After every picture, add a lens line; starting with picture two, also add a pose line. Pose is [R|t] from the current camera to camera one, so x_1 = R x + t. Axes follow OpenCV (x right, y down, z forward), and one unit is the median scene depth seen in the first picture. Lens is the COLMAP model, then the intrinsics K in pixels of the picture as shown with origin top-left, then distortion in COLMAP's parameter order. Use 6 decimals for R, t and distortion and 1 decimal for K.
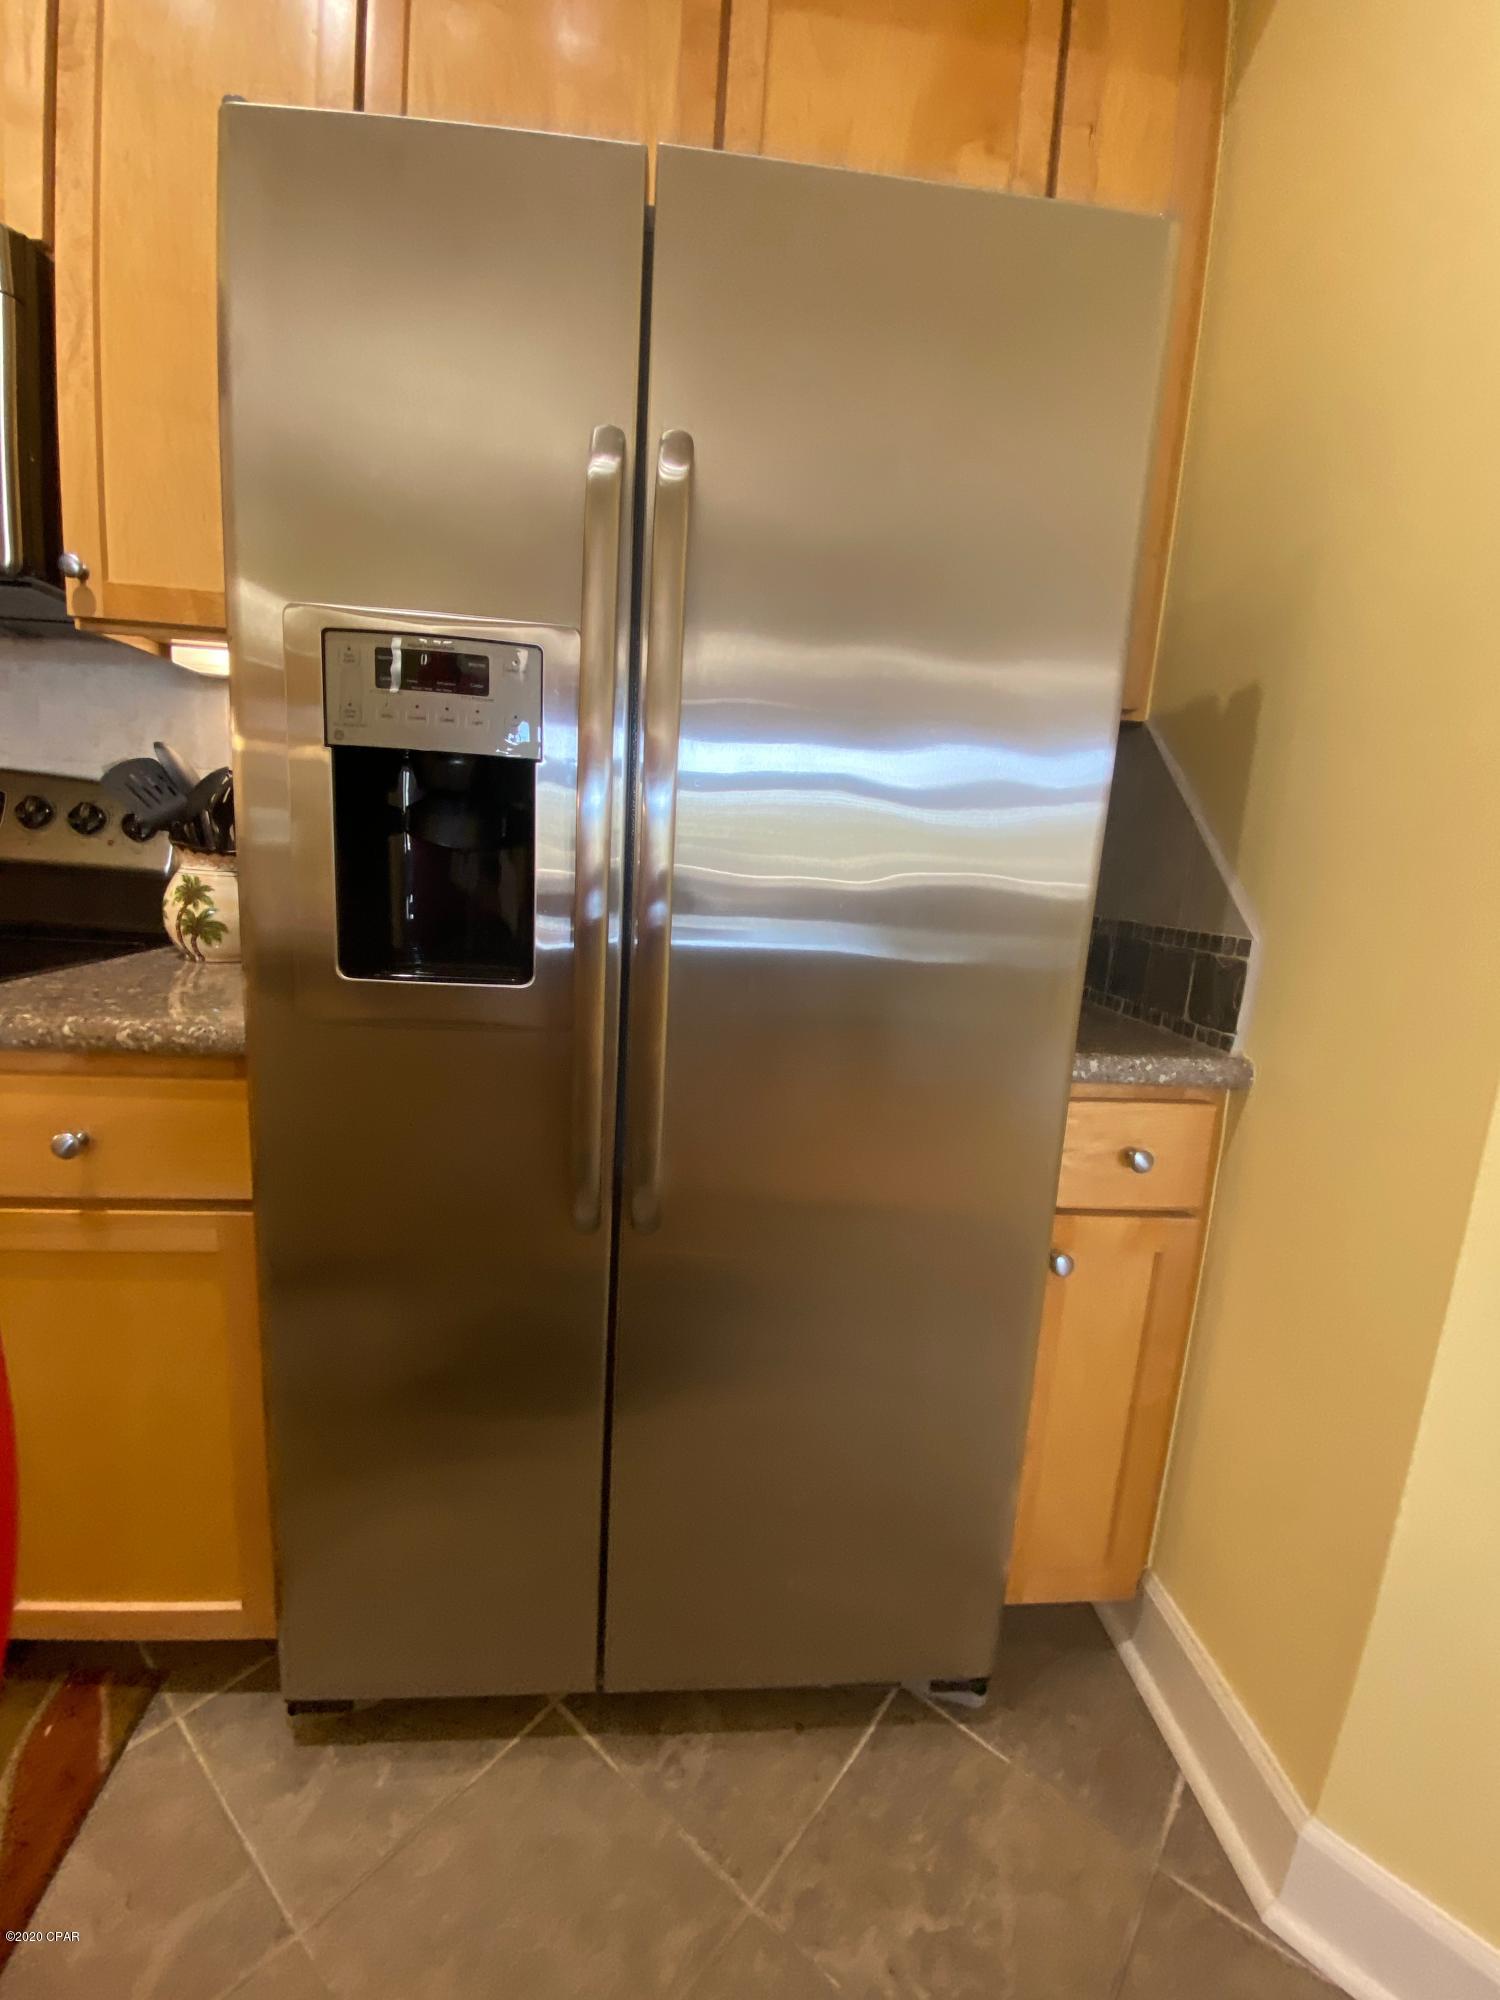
lens RADIAL K [[821.4, 0, 750.3], [0, 821.4, 963.5], [0, 0, 1]] dist [0.000851, -0.012009]
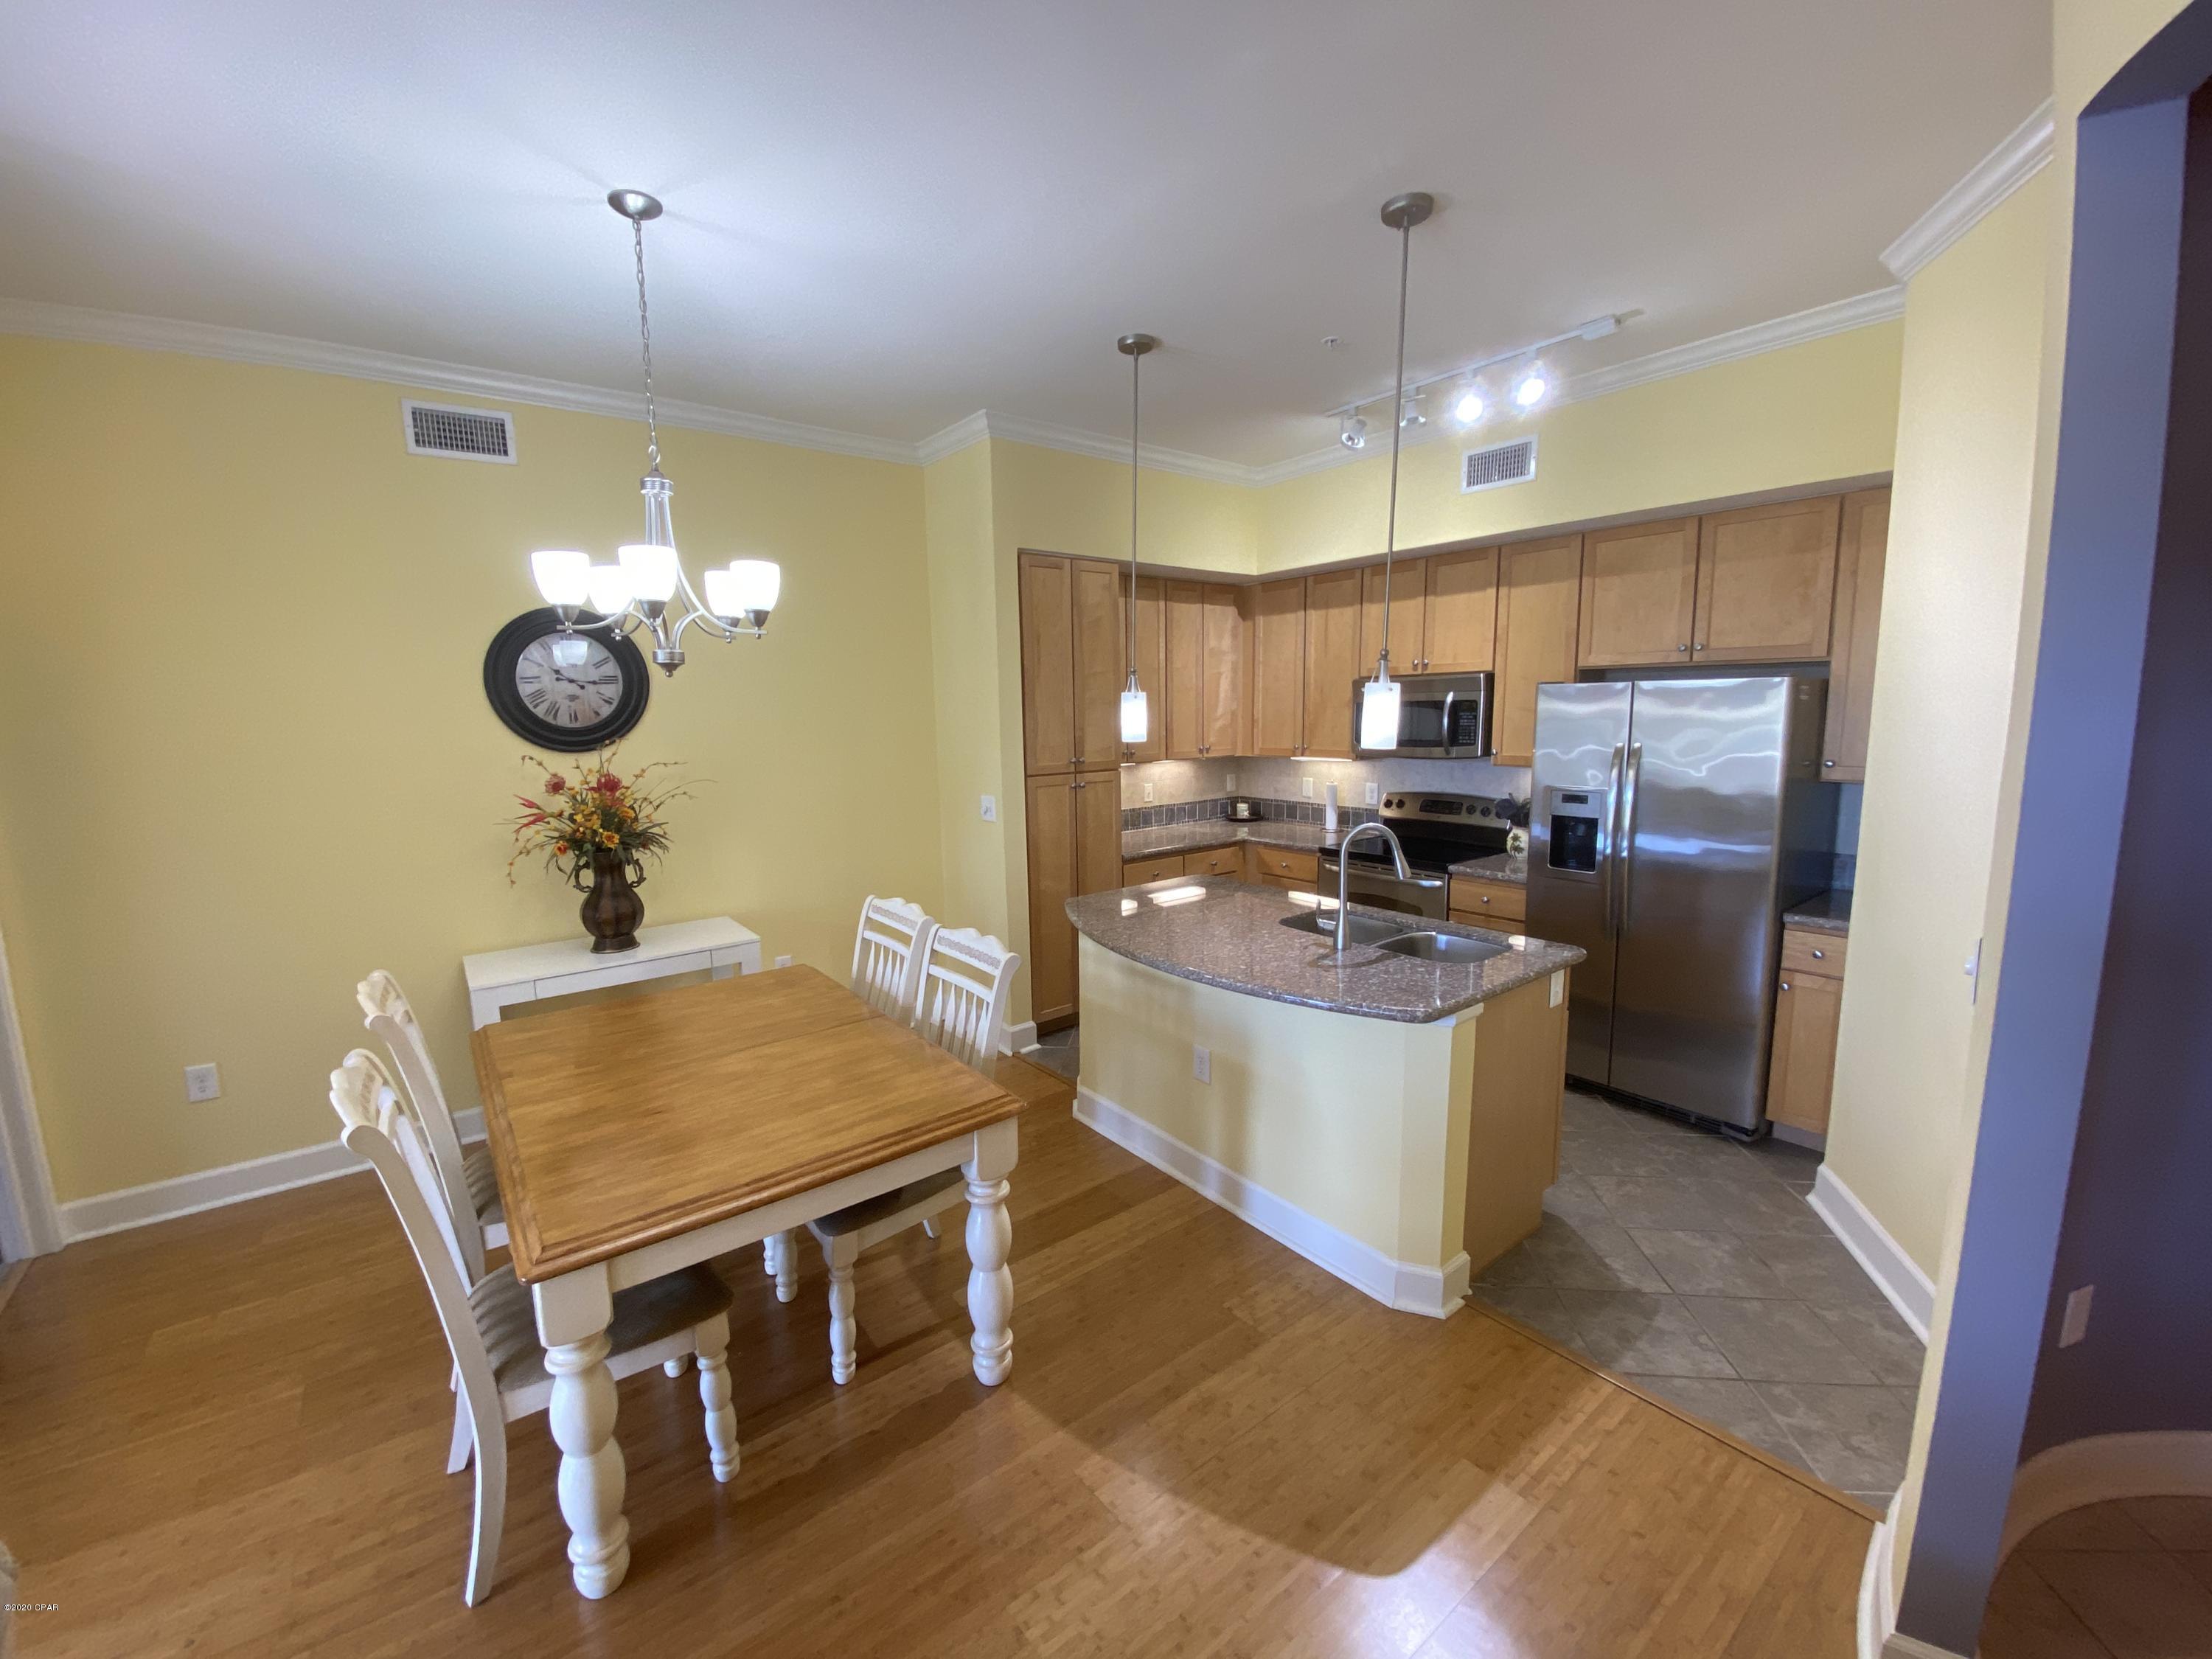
lens RADIAL K [[898.3, 0, 1060.4], [0, 898.3, 825.6], [0, 0, 1]] dist [-0.001148, -0.015433]
pose [[0.504695, 0.049455, -0.861880, 1.802292], [-0.084448, 0.996398, 0.007723, -0.009495], [0.859157, 0.068886, 0.507054, -2.884016]]
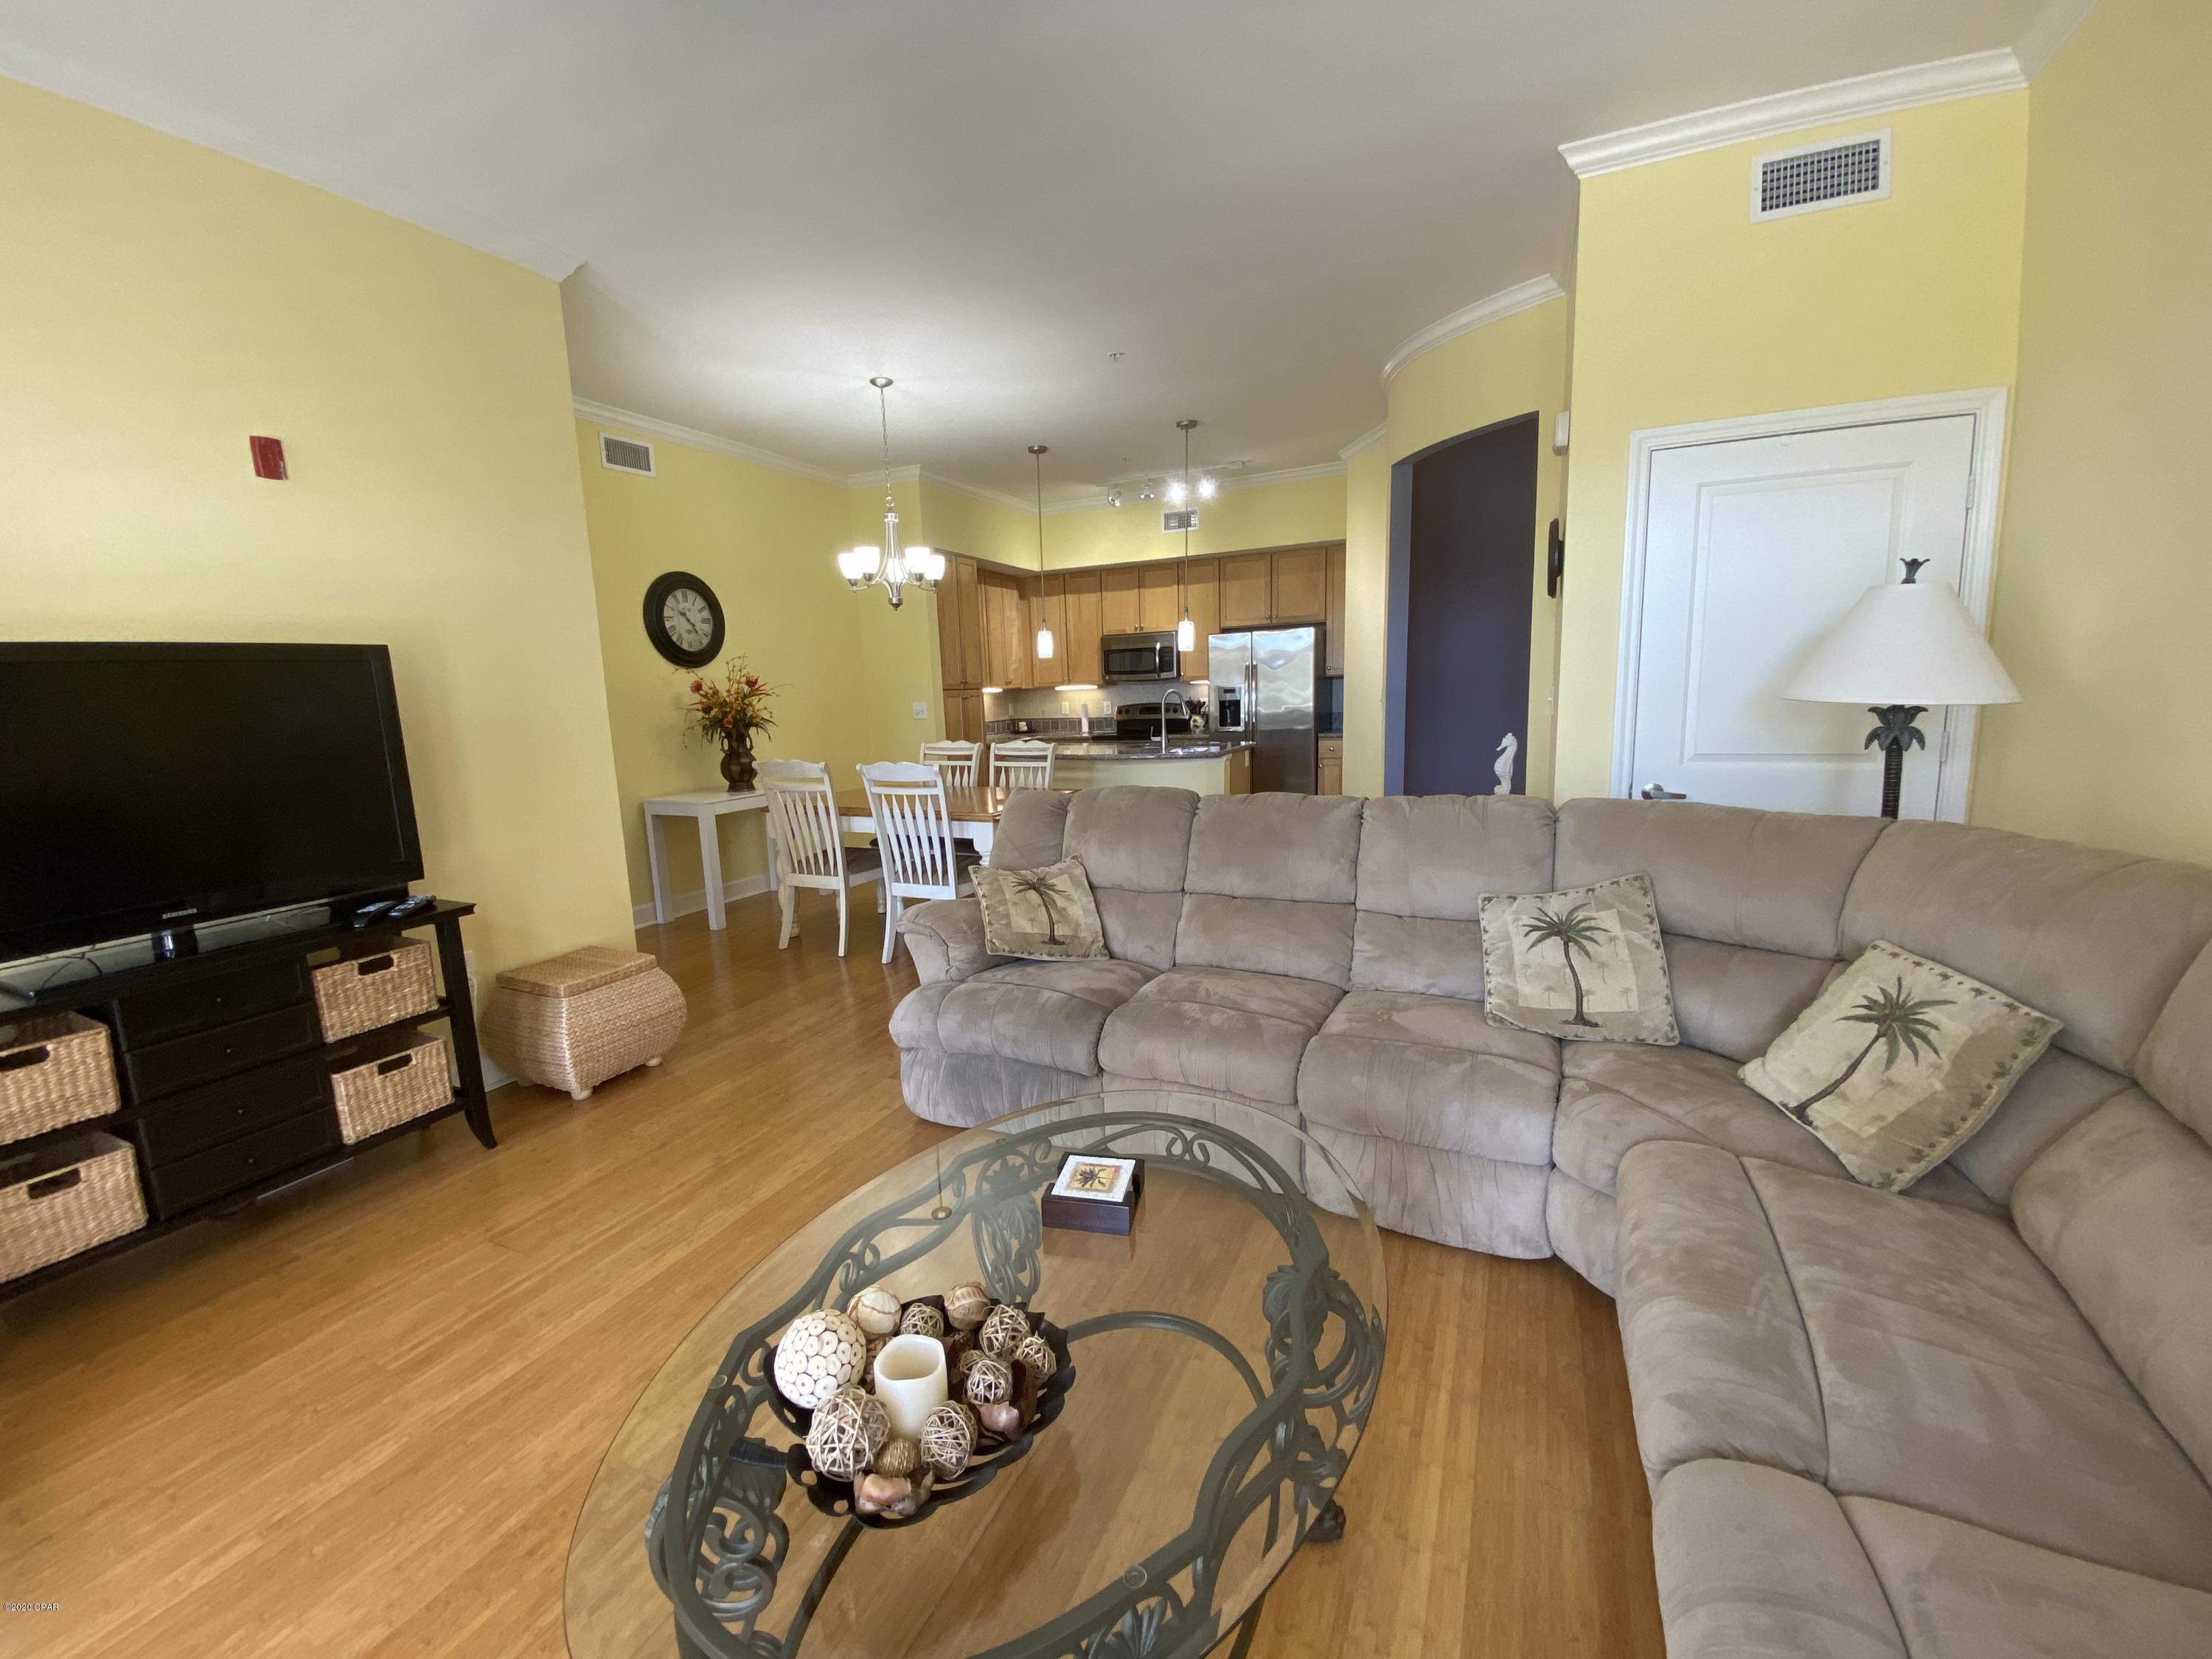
lens RADIAL K [[912.2, 0, 1080.5], [0, 912.2, 834.7], [0, 0, 1]] dist [0.007580, -0.015353]
pose [[0.839343, 0.001653, -0.543599, 2.744181], [-0.002255, 0.999997, -0.000441, 0.909318], [0.543597, 0.001596, 0.839345, -6.156636]]
